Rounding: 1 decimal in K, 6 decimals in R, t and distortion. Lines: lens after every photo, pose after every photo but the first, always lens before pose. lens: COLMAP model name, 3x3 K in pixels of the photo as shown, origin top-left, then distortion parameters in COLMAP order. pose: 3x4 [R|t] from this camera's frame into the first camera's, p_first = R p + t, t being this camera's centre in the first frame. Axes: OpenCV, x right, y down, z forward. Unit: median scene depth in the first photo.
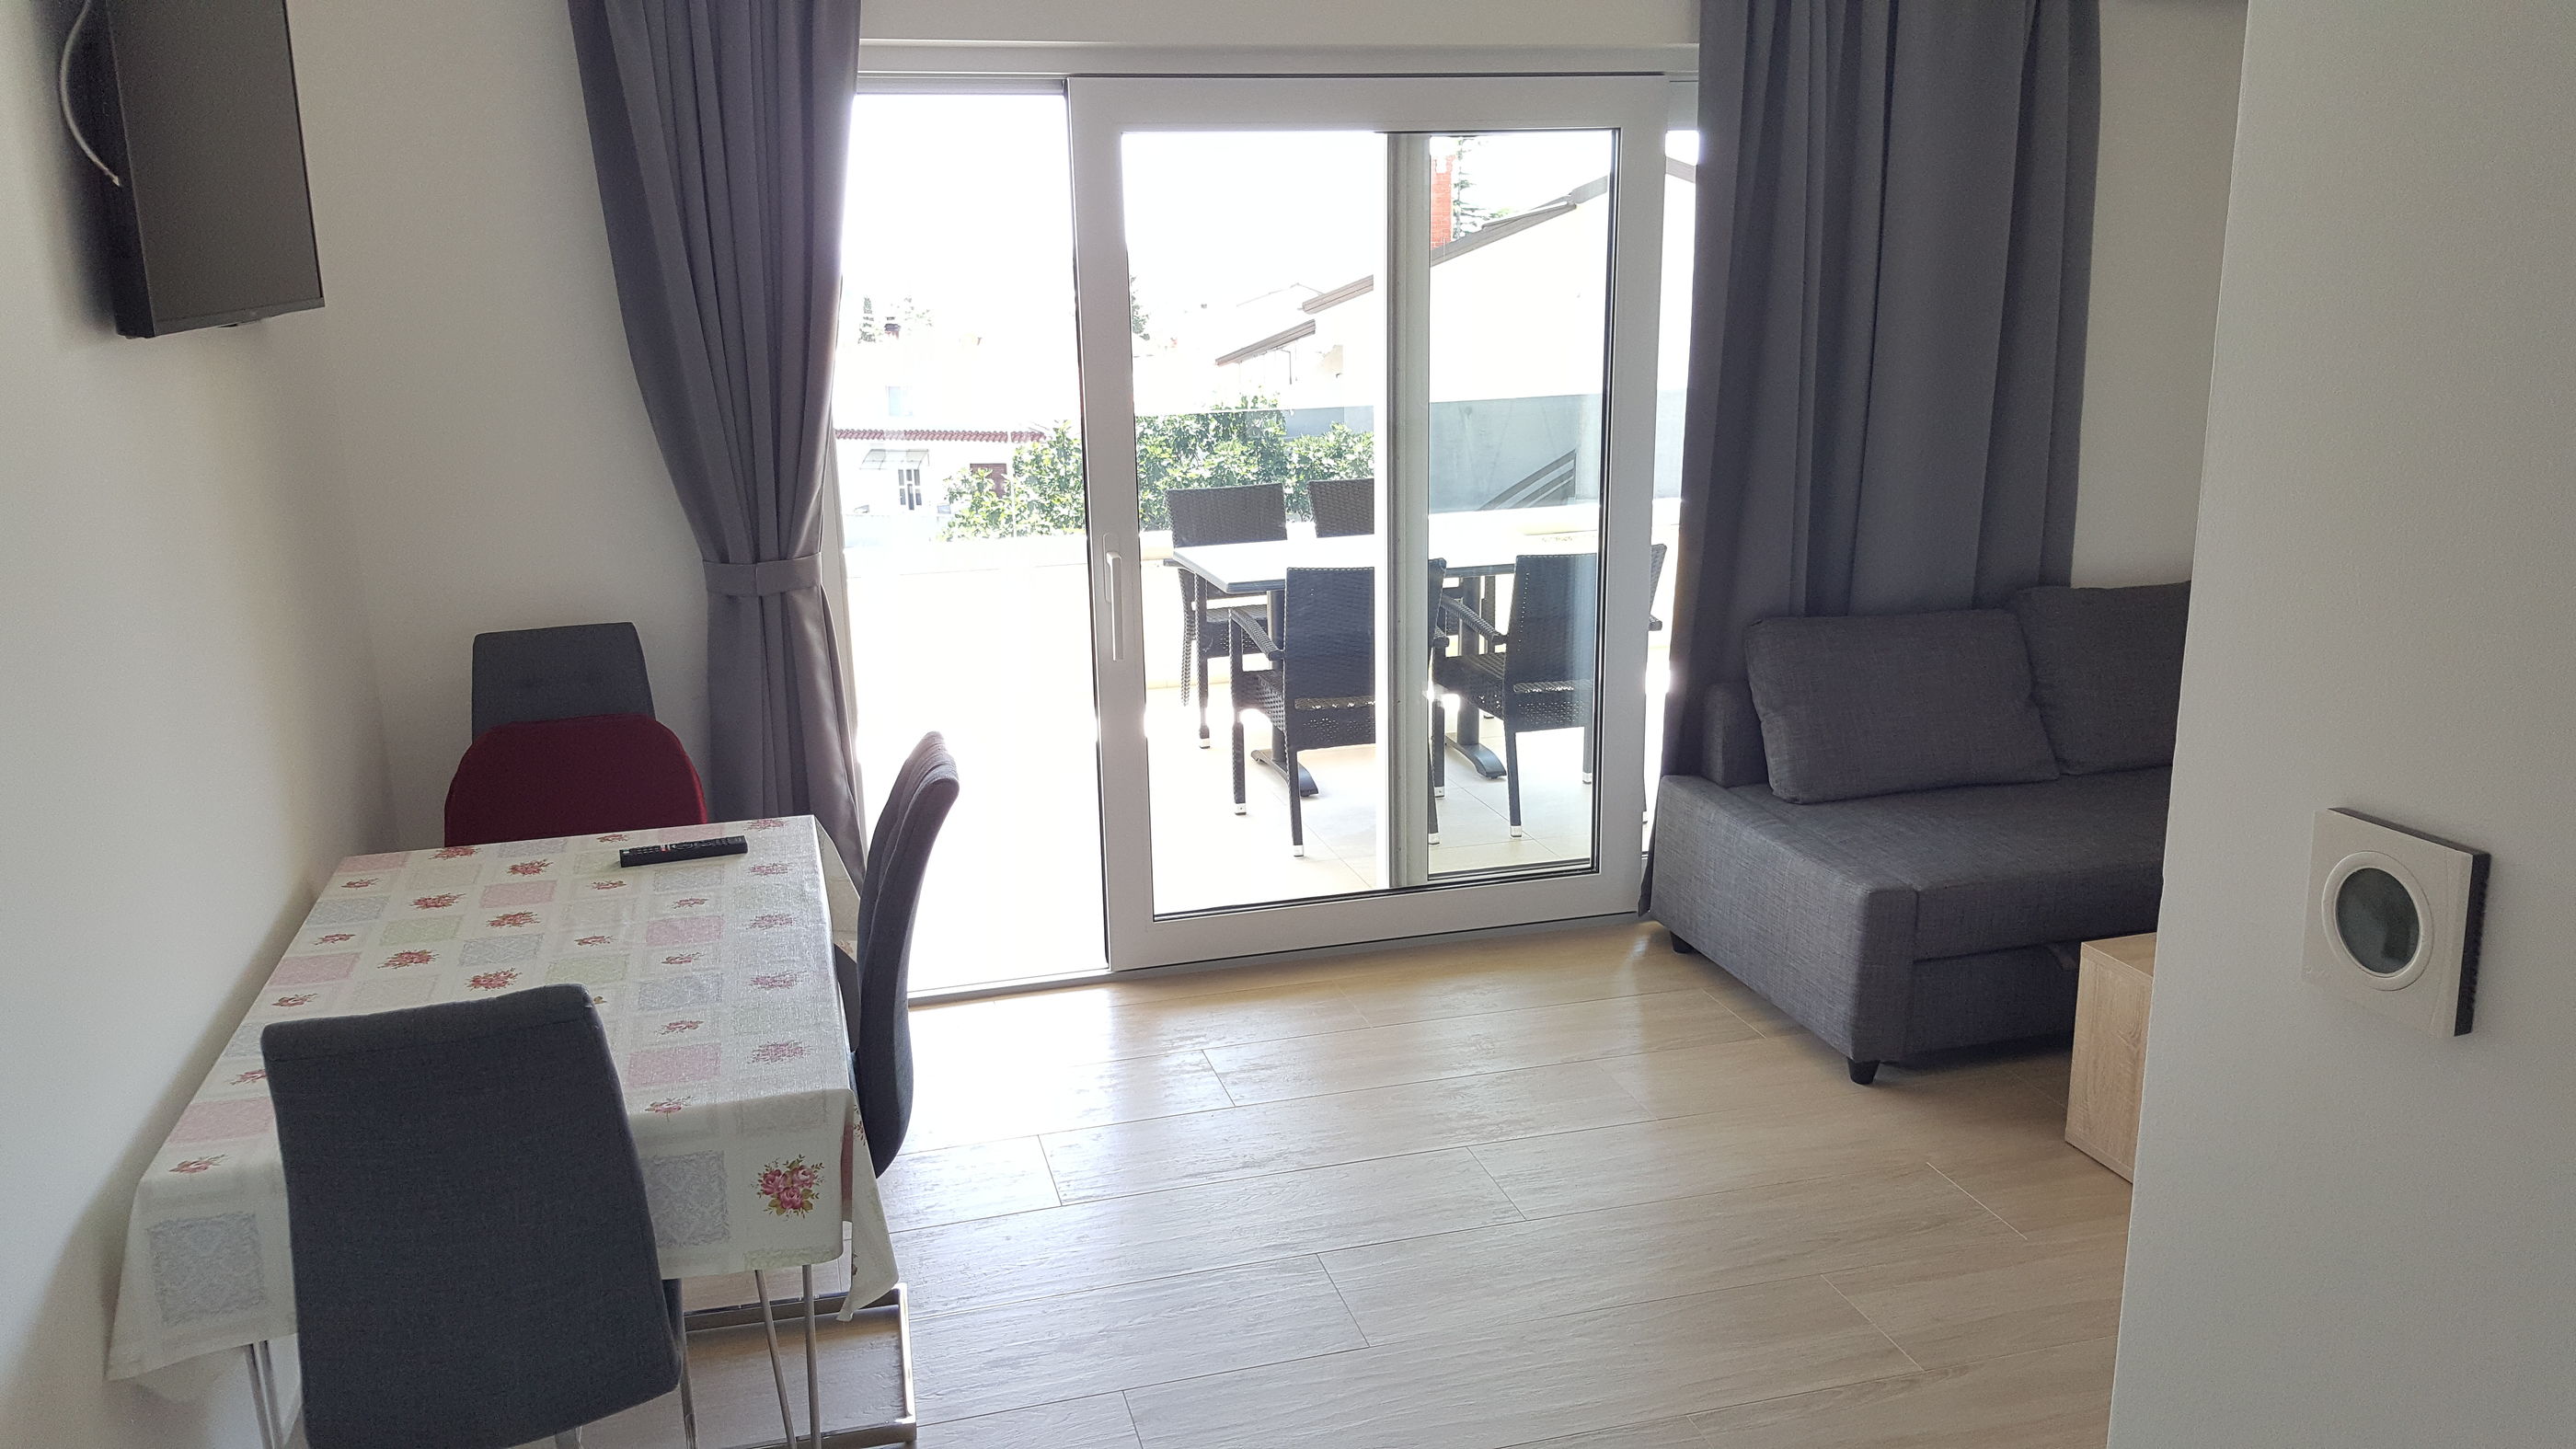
lens RADIAL K [[1902.5, 0, 1288.0], [0, 1902.5, 724.5], [0, 0, 1]] dist [0.094969, -0.003927]
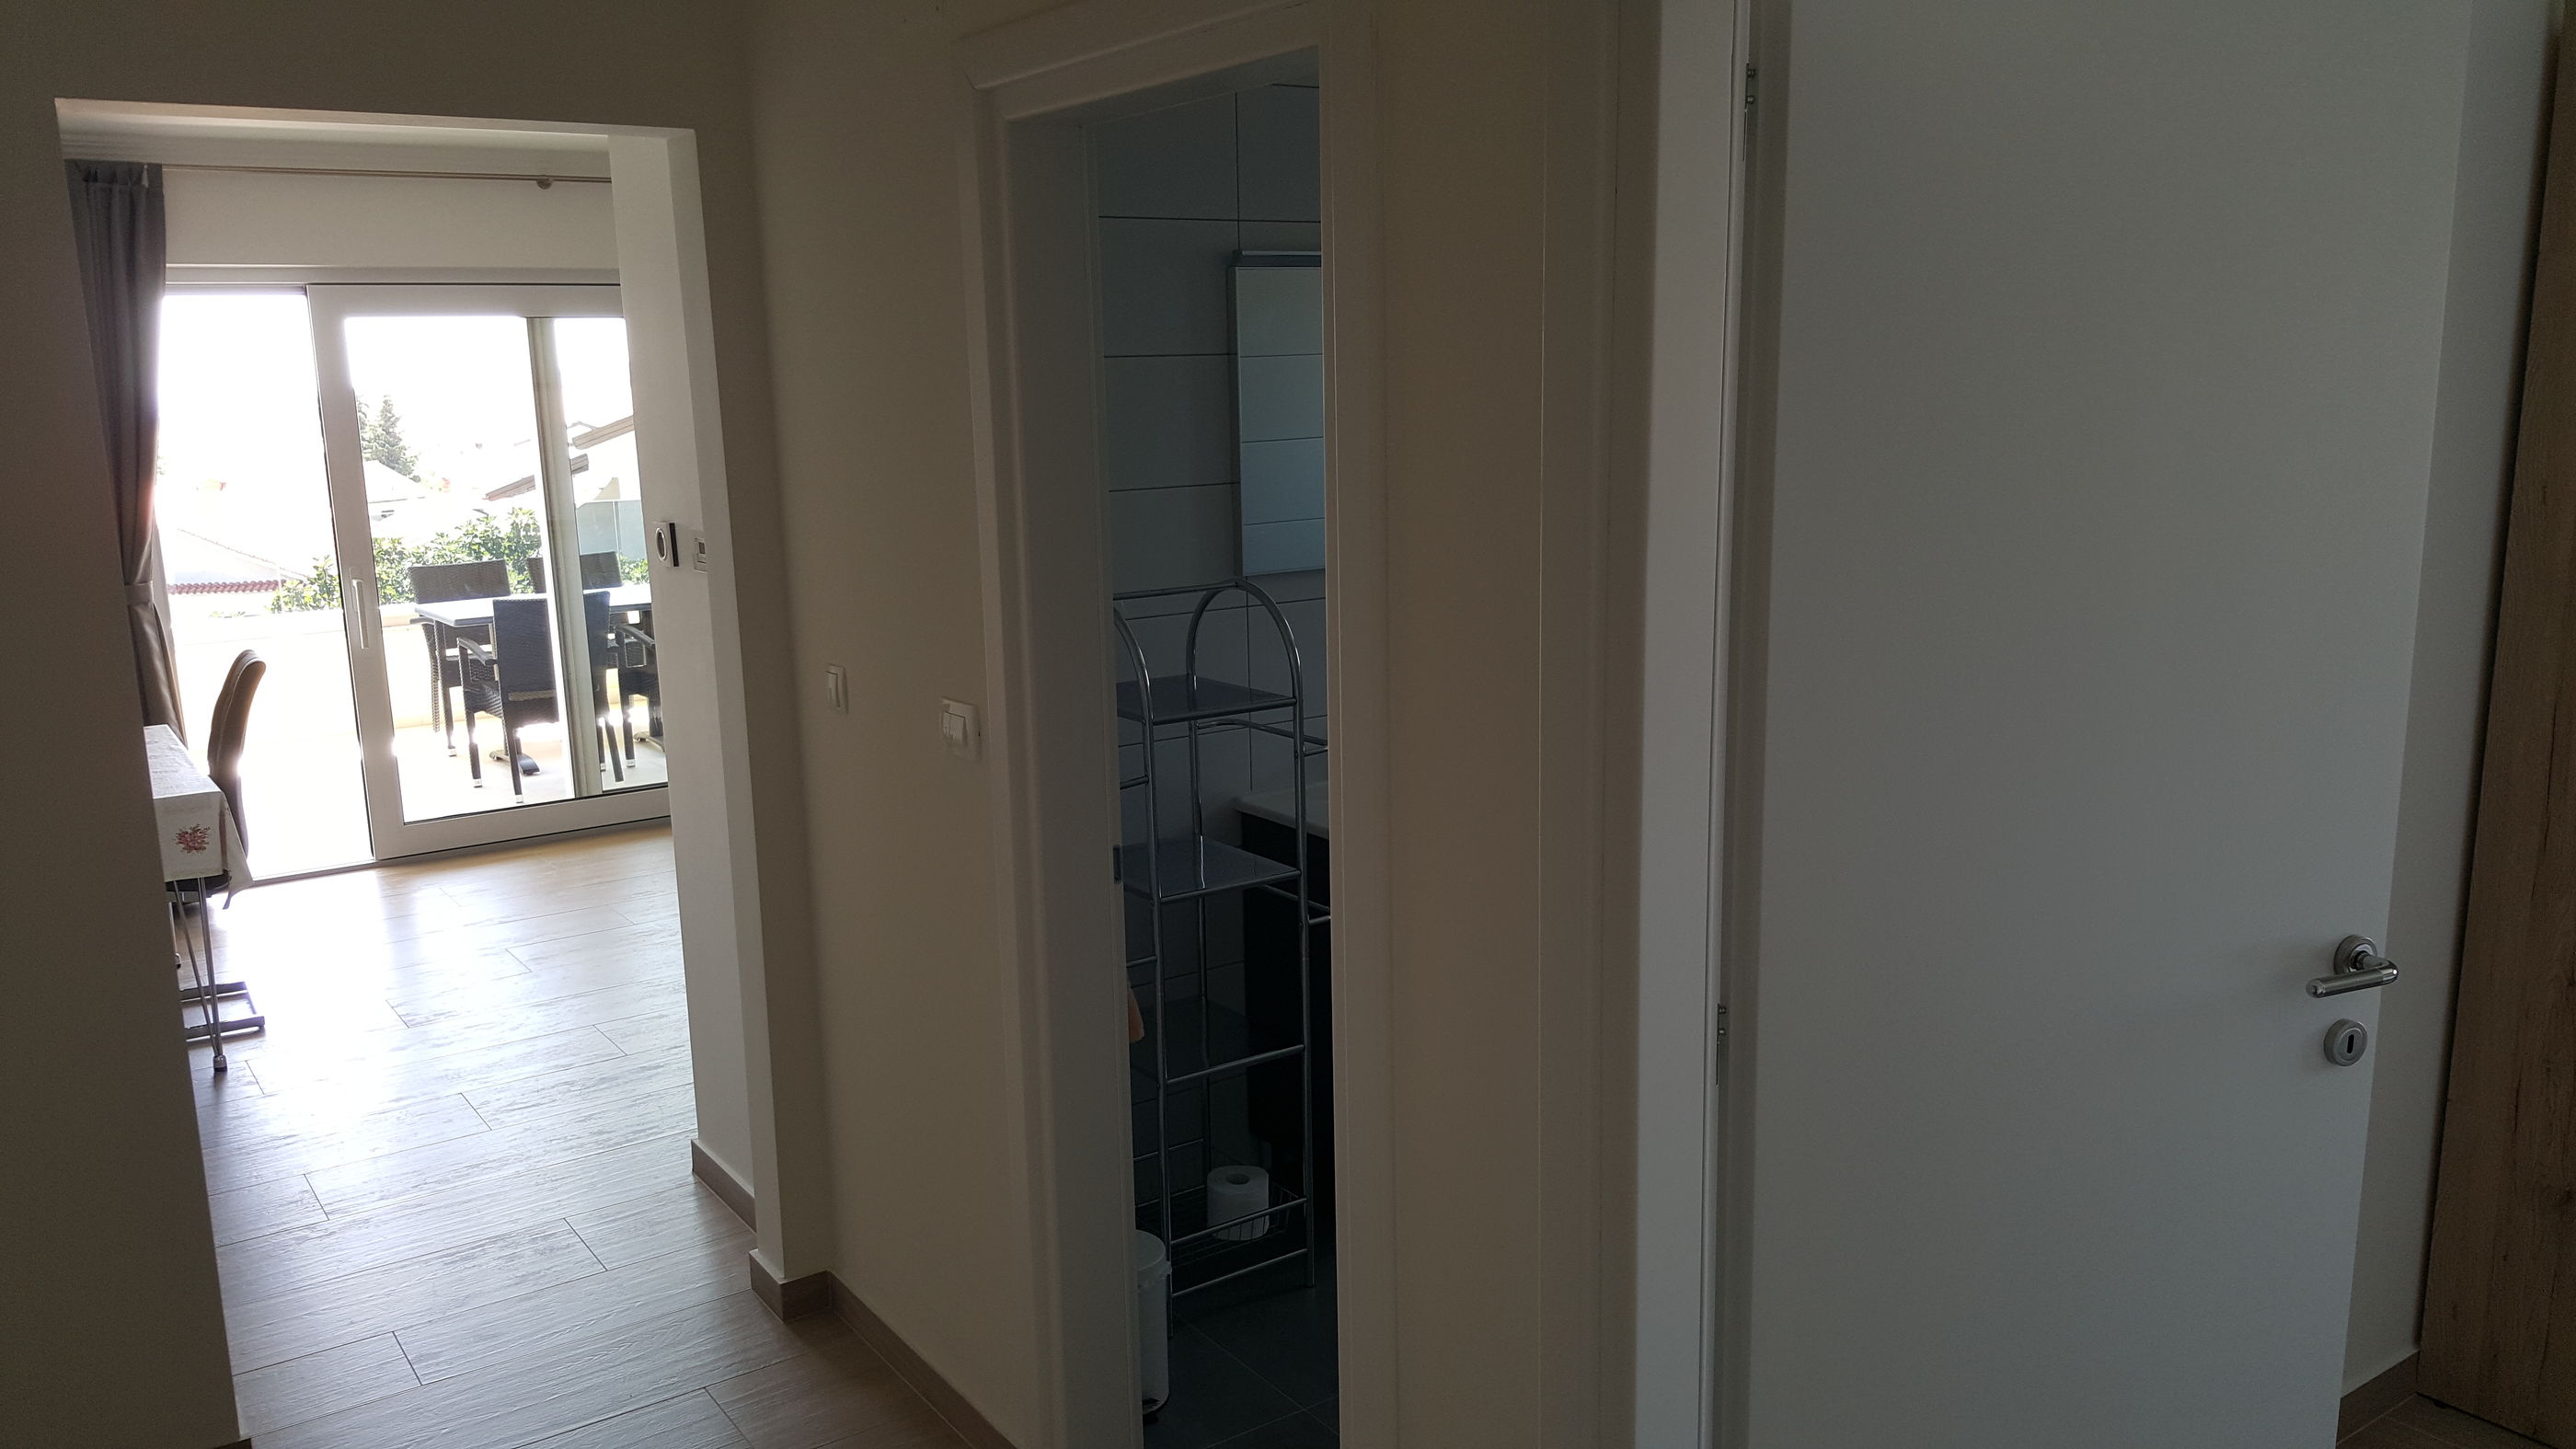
lens RADIAL K [[1919.9, 0, 1288.0], [0, 1919.9, 724.5], [0, 0, 1]] dist [-0.006517, -0.006532]
pose [[0.938893, -0.071242, 0.336756, 0.075476], [0.093841, 0.994265, -0.051295, 0.156961], [-0.331170, 0.079762, 0.940194, -0.624176]]
